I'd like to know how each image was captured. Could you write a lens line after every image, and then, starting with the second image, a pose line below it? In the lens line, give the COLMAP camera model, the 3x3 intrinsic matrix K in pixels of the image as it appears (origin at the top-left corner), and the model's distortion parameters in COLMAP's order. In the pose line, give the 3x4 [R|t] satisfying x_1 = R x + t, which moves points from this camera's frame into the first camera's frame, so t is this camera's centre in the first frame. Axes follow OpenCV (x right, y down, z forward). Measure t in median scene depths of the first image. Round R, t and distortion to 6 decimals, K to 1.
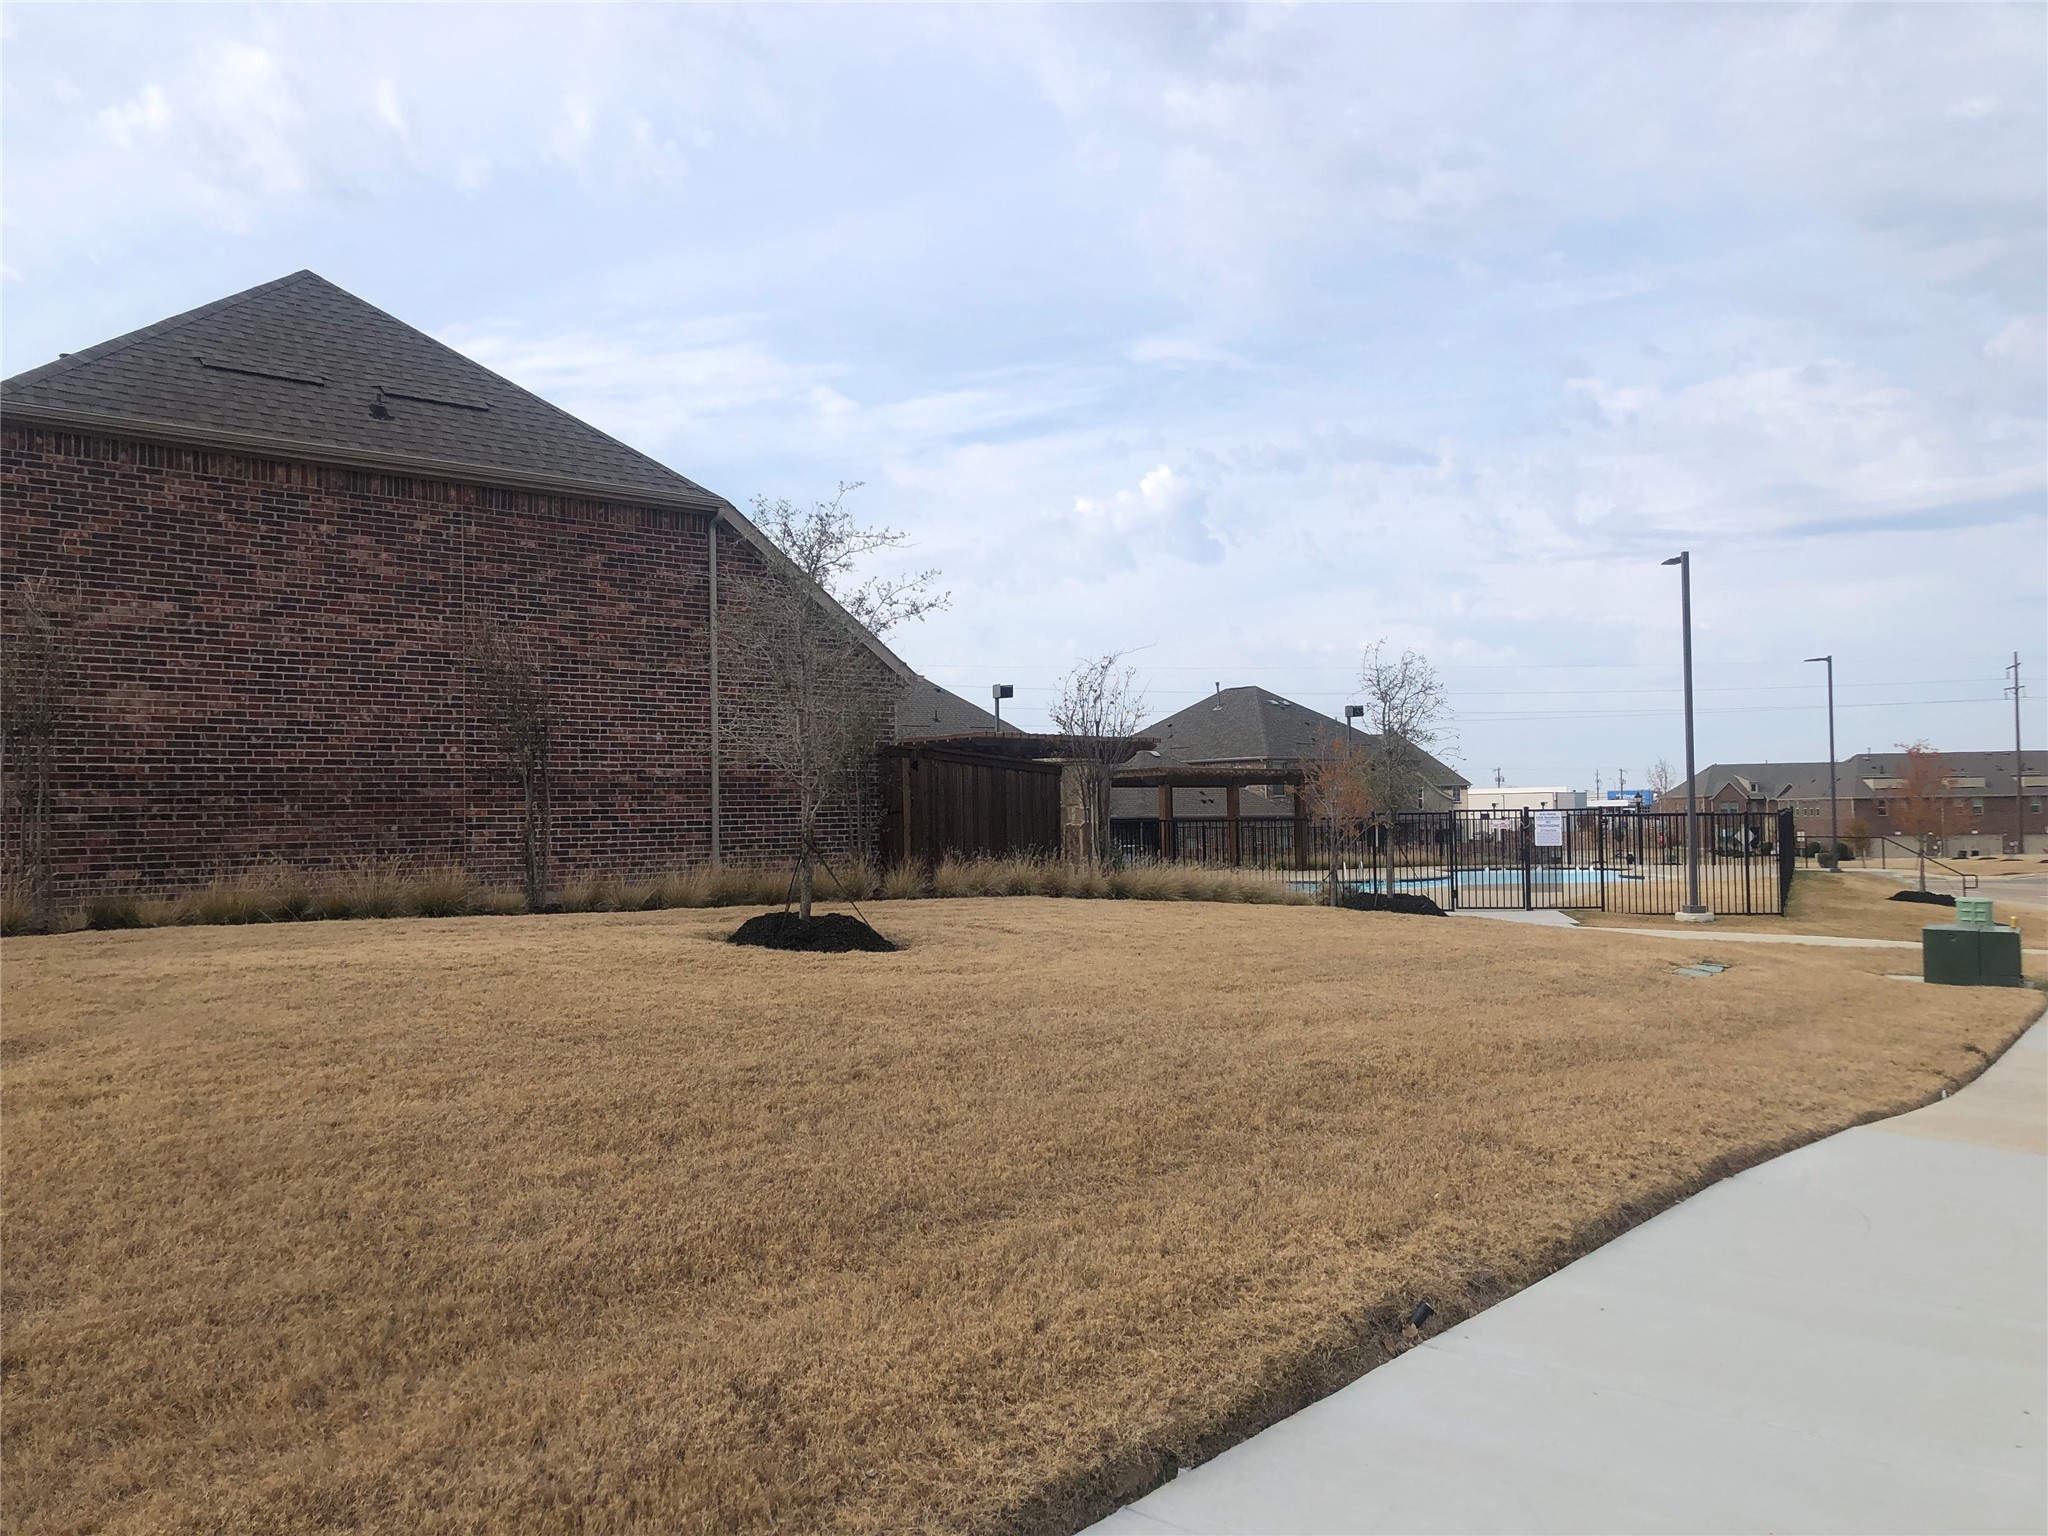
lens RADIAL K [[1659.0, 0, 1019.4], [0, 1659.0, 764.9], [0, 0, 1]] dist [0.039323, -0.041020]
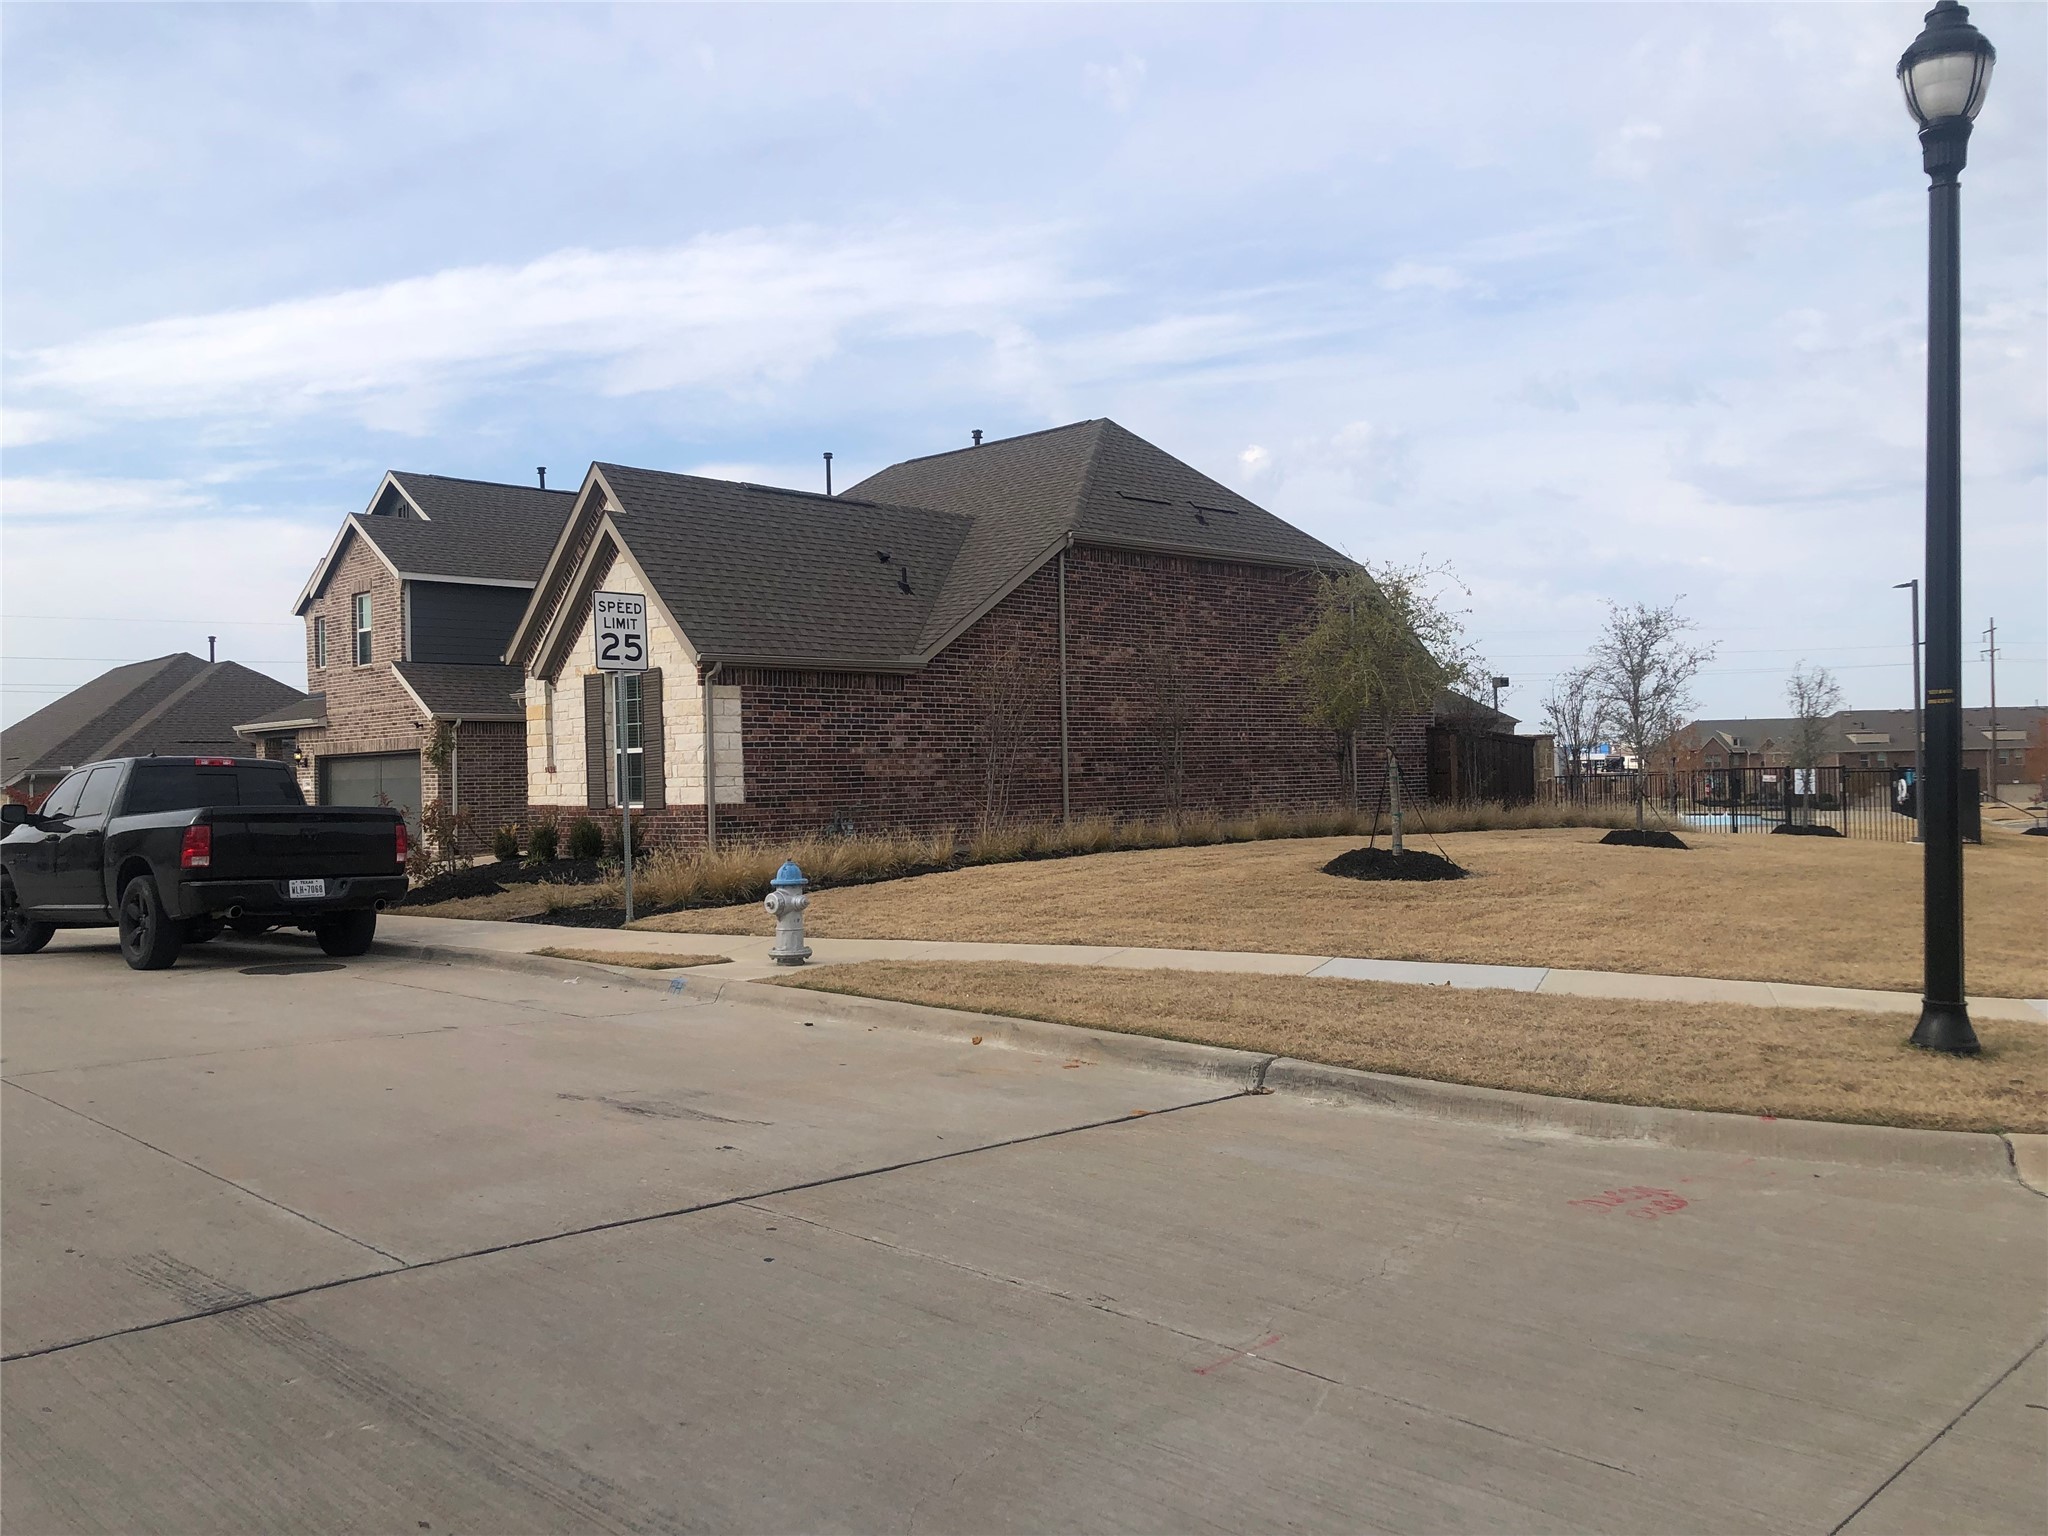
lens RADIAL K [[1659.0, 0, 1021.4], [0, 1659.0, 779.0], [0, 0, 1]] dist [0.039323, -0.041020]
pose [[0.999369, -0.005303, 0.035110, -0.597133], [0.004067, 0.999373, 0.035185, -0.023052], [-0.035274, -0.035020, 0.998764, -0.556653]]
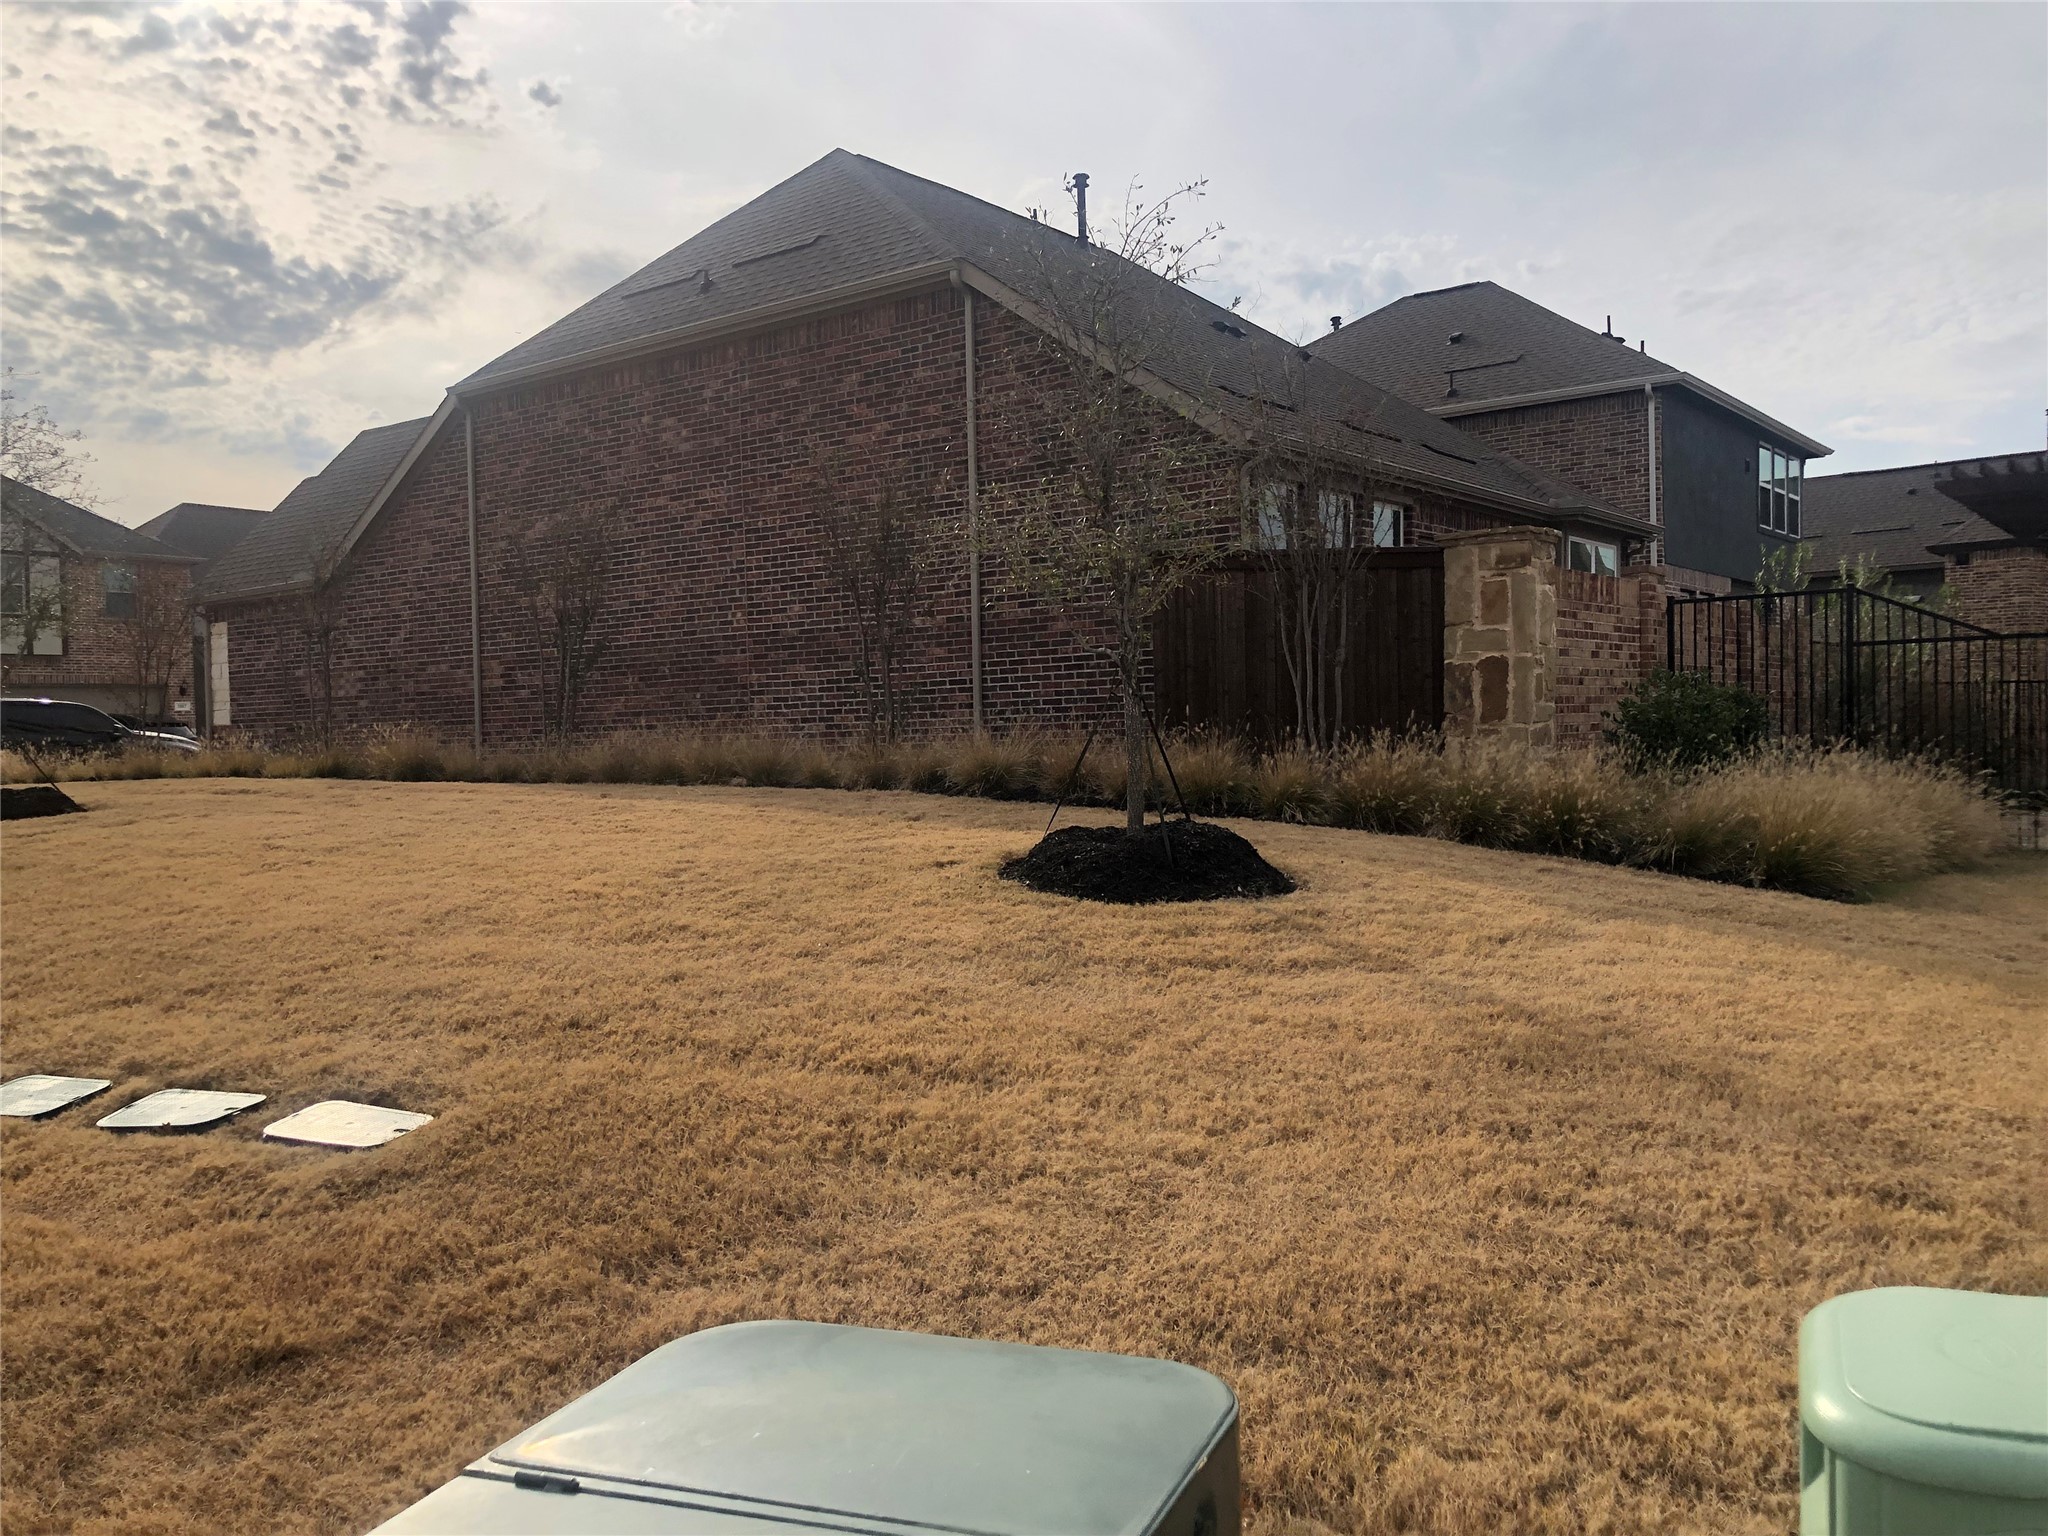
lens RADIAL K [[1659.0, 0, 1028.5], [0, 1659.0, 774.1], [0, 0, 1]] dist [0.039323, -0.041020]
pose [[0.187366, 0.030449, -0.981818, 0.651990], [0.056648, 0.997521, 0.041747, 0.052634], [0.980655, -0.063440, 0.185176, 0.967176]]
